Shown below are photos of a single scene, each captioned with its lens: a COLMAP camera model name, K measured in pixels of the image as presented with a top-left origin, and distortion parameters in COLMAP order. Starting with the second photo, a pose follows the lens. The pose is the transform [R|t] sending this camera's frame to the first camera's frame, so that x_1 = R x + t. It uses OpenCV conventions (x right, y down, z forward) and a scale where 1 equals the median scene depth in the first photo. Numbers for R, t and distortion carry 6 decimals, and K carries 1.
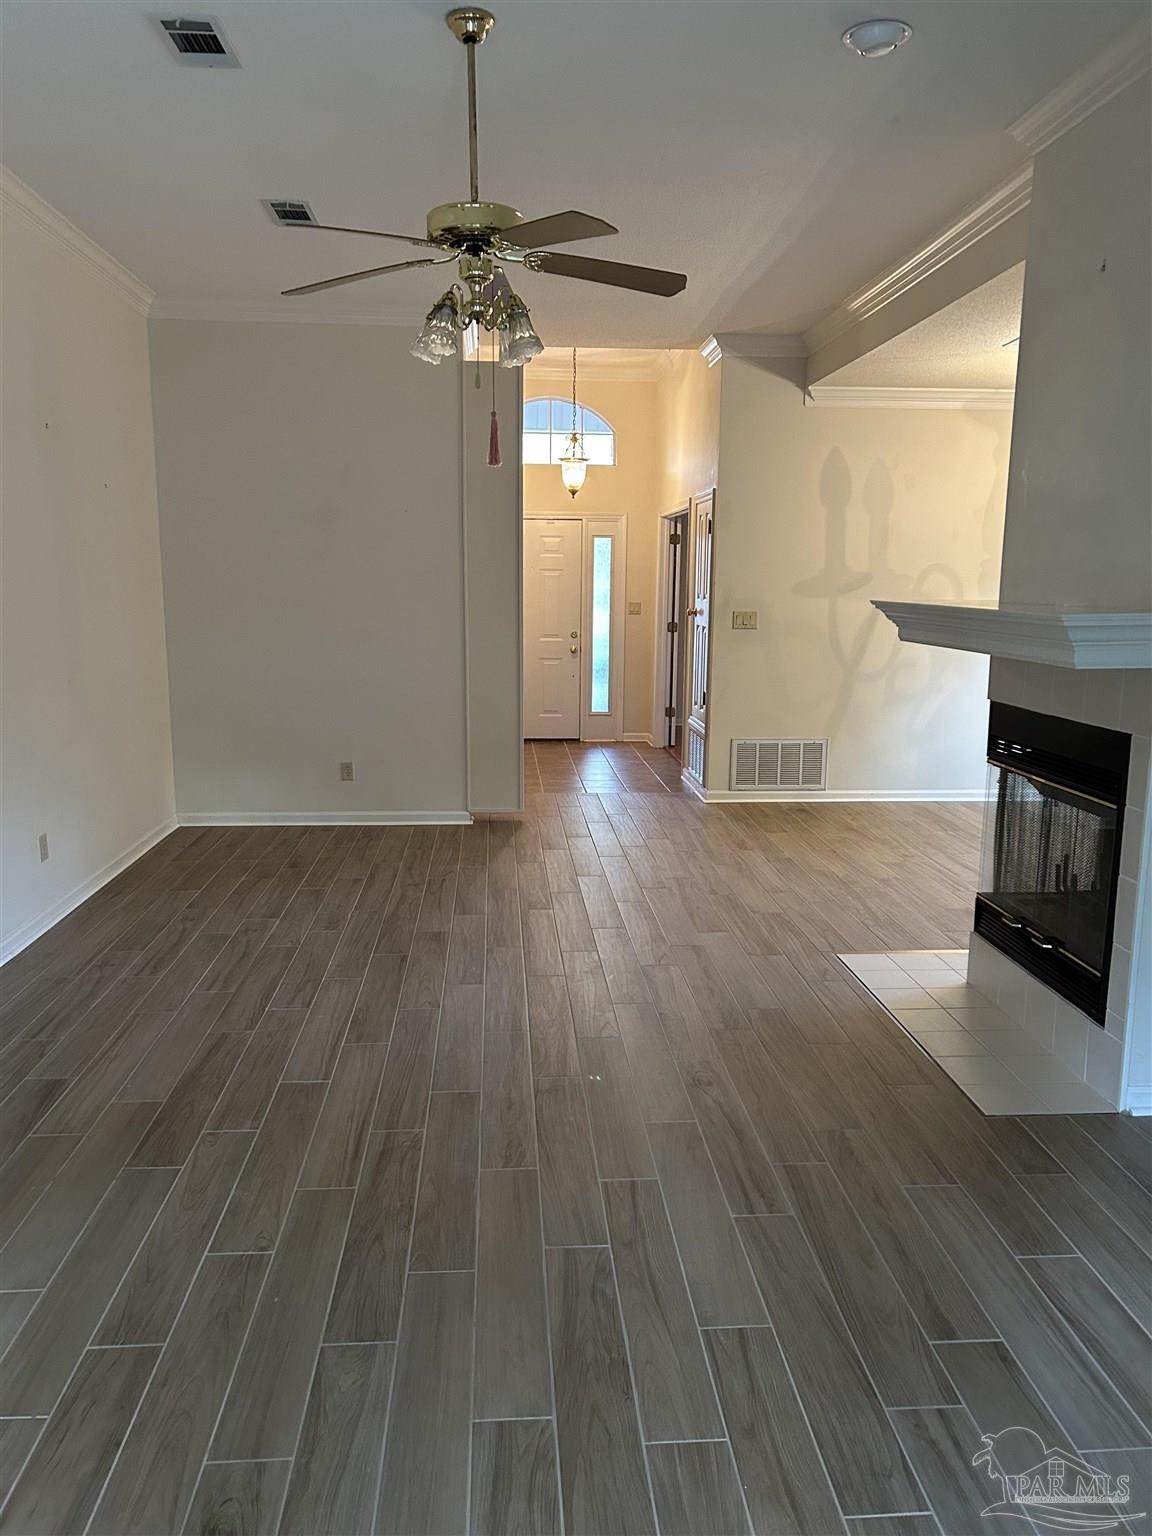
lens RADIAL K [[1143.5, 0, 581.7], [0, 1143.5, 805.1], [0, 0, 1]] dist [0.039710, -0.047932]
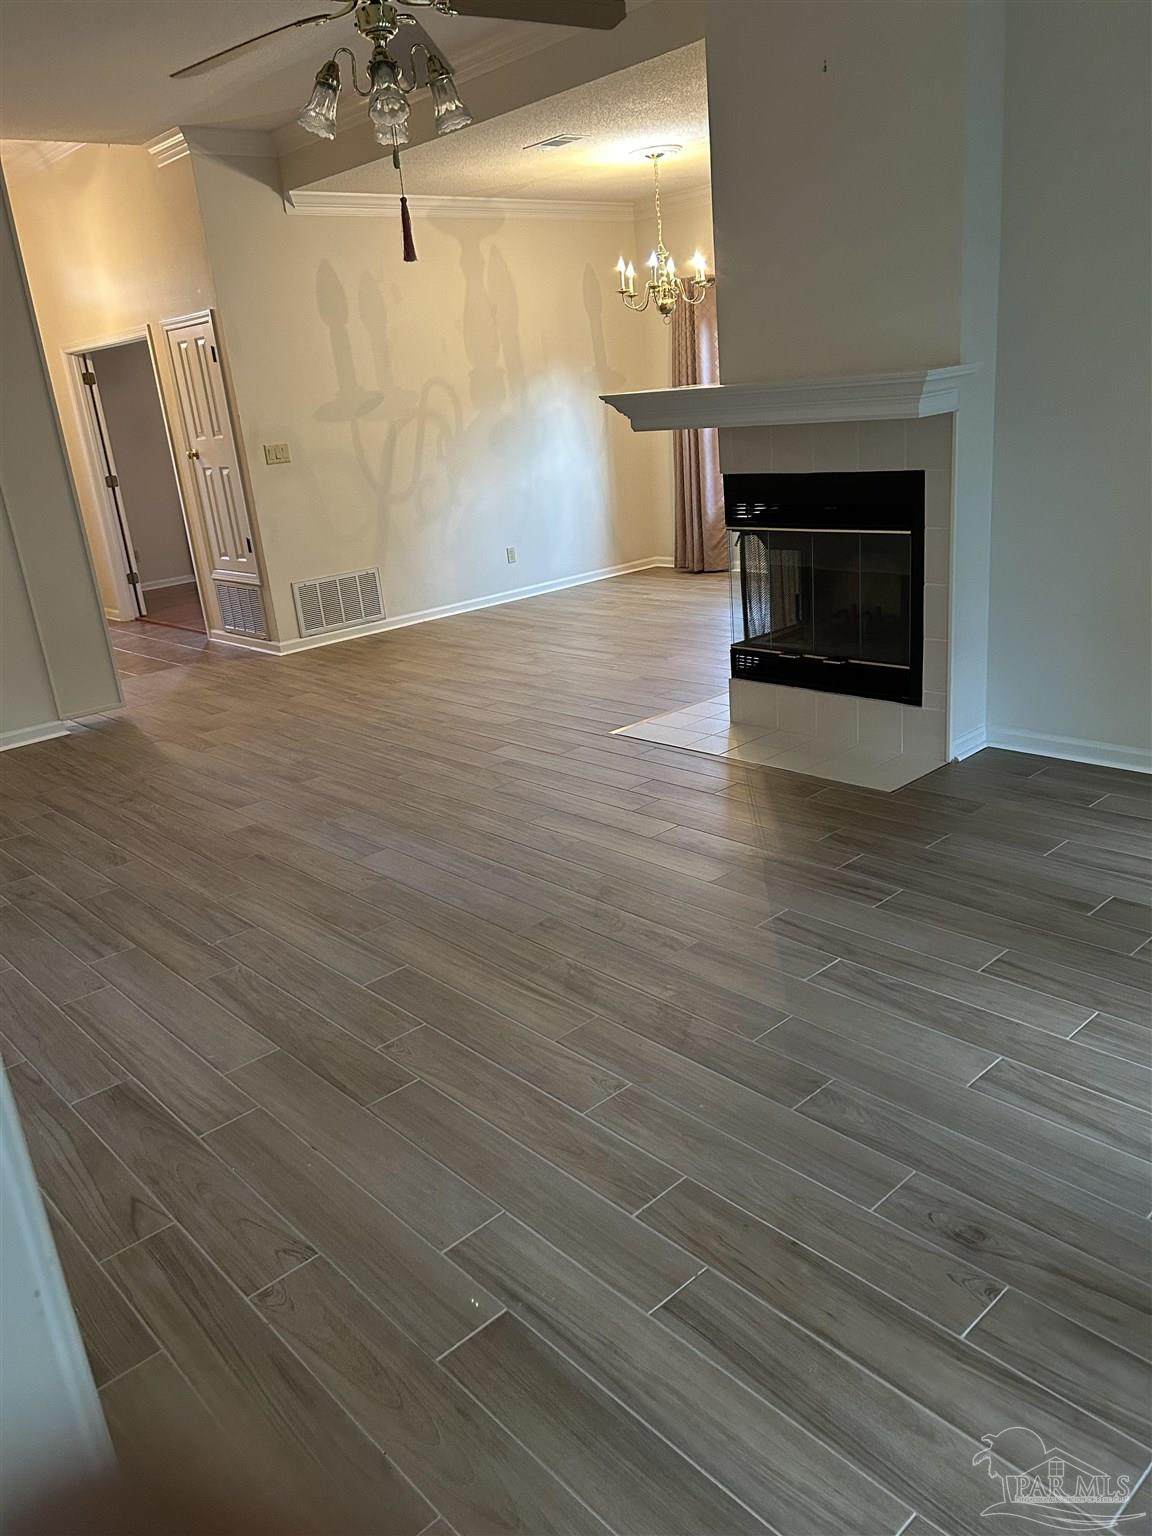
lens RADIAL K [[1143.5, 0, 581.7], [0, 1143.5, 805.1], [0, 0, 1]] dist [0.039710, -0.047932]
pose [[0.780225, -0.288223, 0.555136, -0.263418], [0.214999, 0.957010, 0.194699, -0.015182], [-0.587387, -0.032555, 0.808651, 0.077782]]
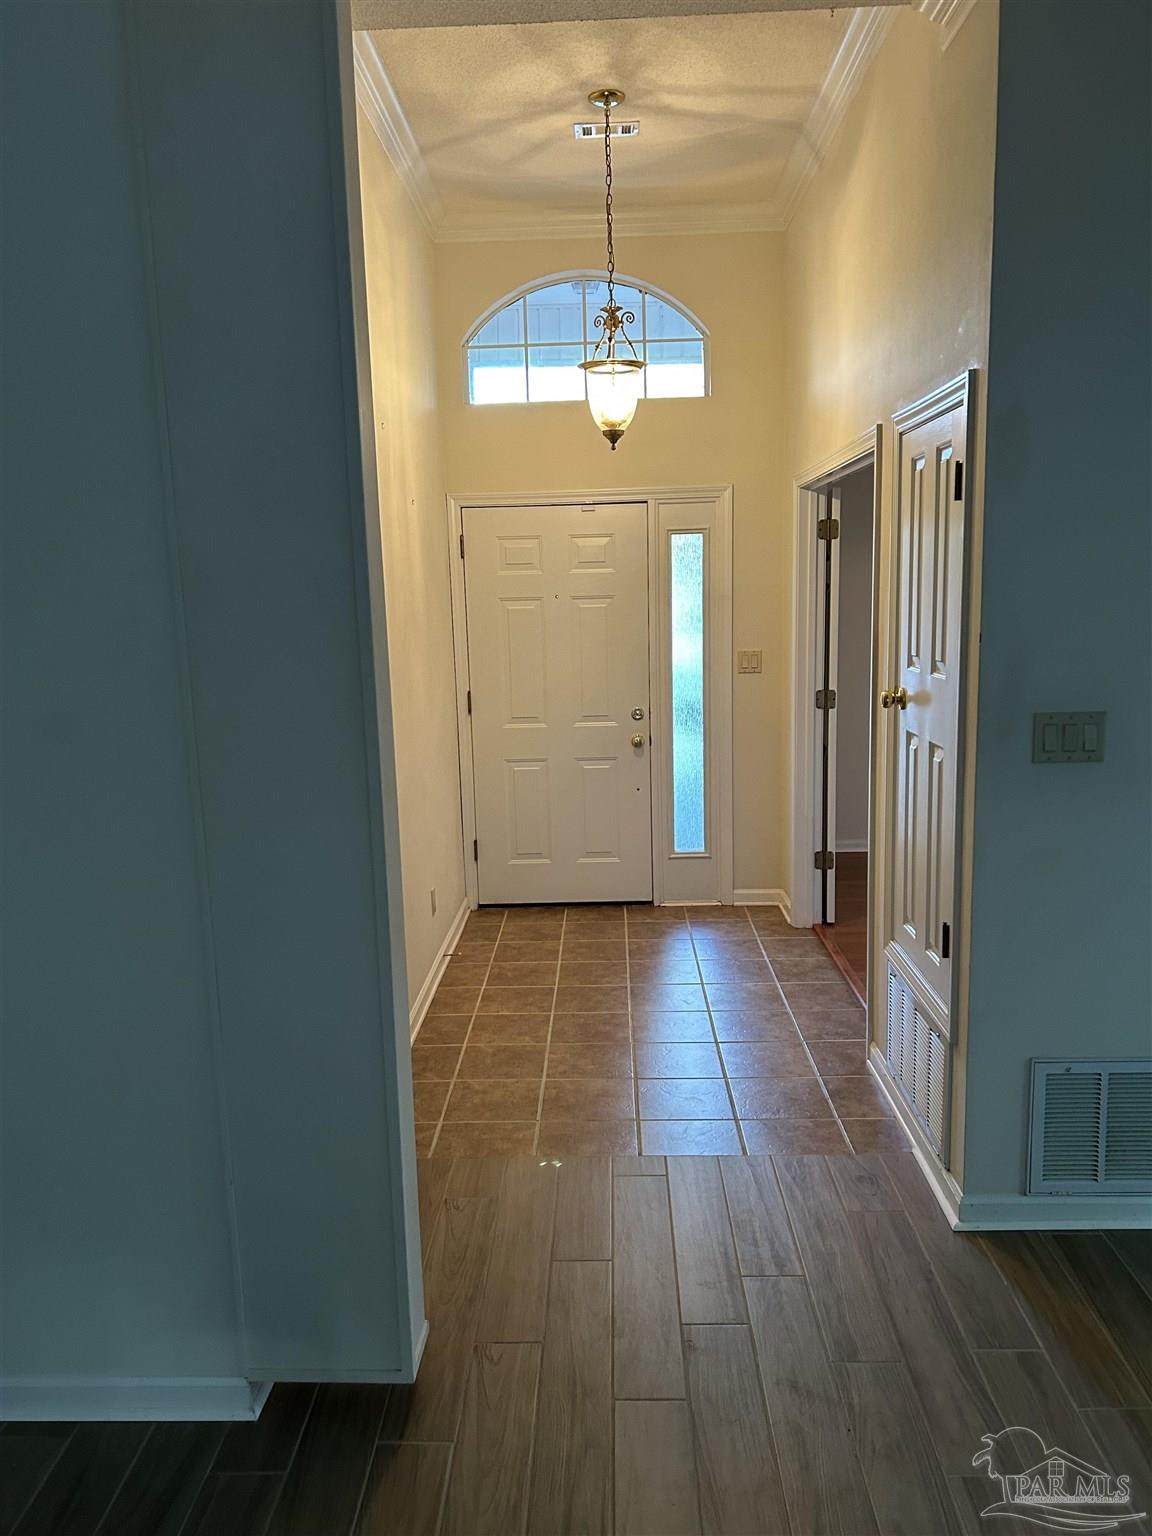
lens RADIAL K [[1142.5, 0, 576.0], [0, 1142.5, 768.0], [0, 0, 1]] dist [0.147342, -0.446700]
pose [[0.994137, -0.020160, -0.106228, 0.028690], [0.016016, 0.999083, -0.039718, -0.137486], [0.106931, 0.037784, 0.993548, 0.617241]]
